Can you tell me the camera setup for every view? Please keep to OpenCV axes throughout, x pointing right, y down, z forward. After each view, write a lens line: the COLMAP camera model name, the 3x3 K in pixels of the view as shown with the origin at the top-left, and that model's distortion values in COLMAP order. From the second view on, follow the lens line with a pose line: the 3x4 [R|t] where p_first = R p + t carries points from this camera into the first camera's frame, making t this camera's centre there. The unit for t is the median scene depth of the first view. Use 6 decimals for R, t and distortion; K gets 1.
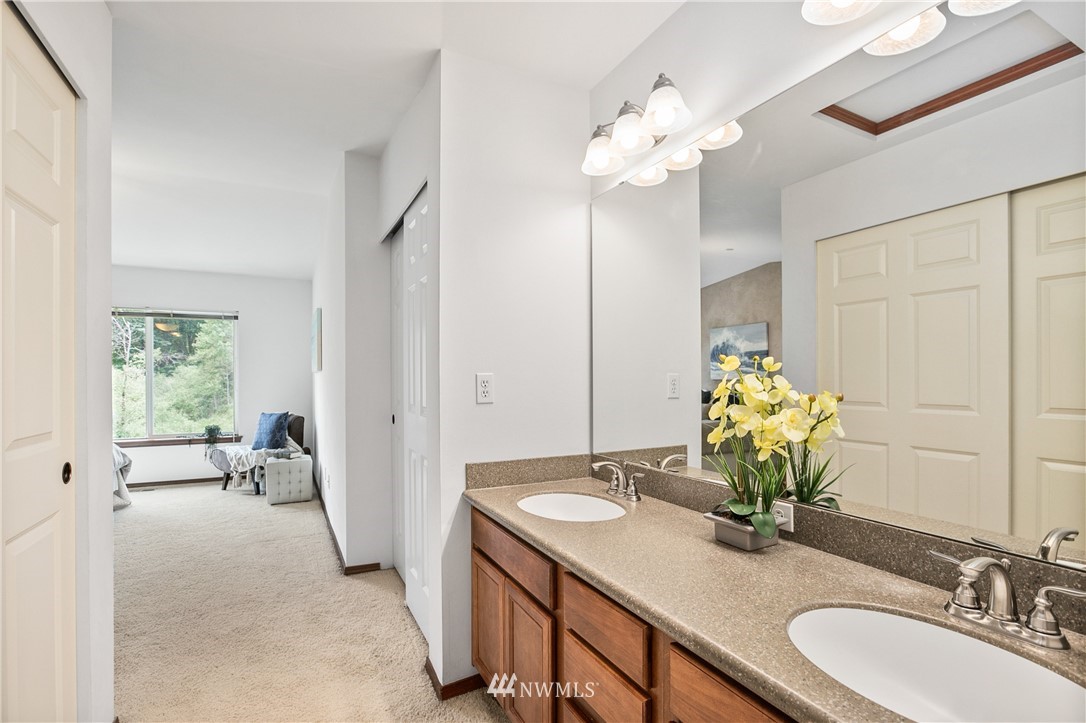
lens RADIAL K [[499.7, 0, 542.8], [0, 499.7, 372.8], [0, 0, 1]] dist [-0.015634, 0.004156]
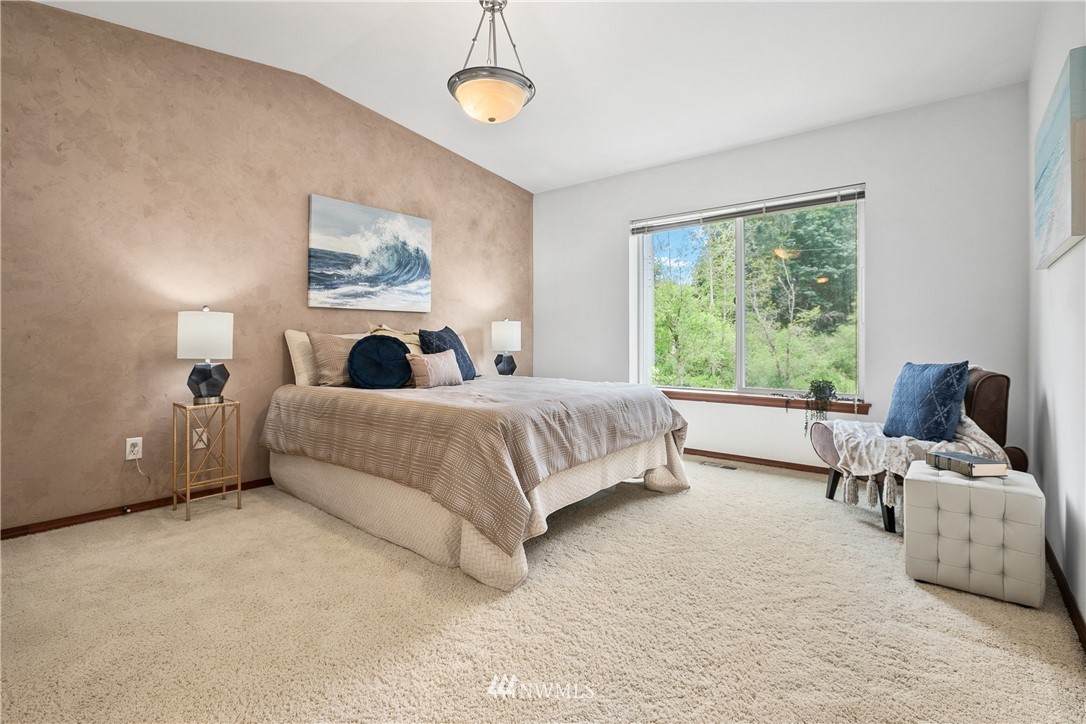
lens RADIAL K [[499.7, 0, 546.9], [0, 499.7, 352.6], [0, 0, 1]] dist [-0.015634, 0.004156]
pose [[0.388079, 0.021756, -0.921369, -0.249763], [0.010994, 0.999541, 0.028233, 0.053538], [0.921561, -0.021086, 0.387661, 0.482917]]
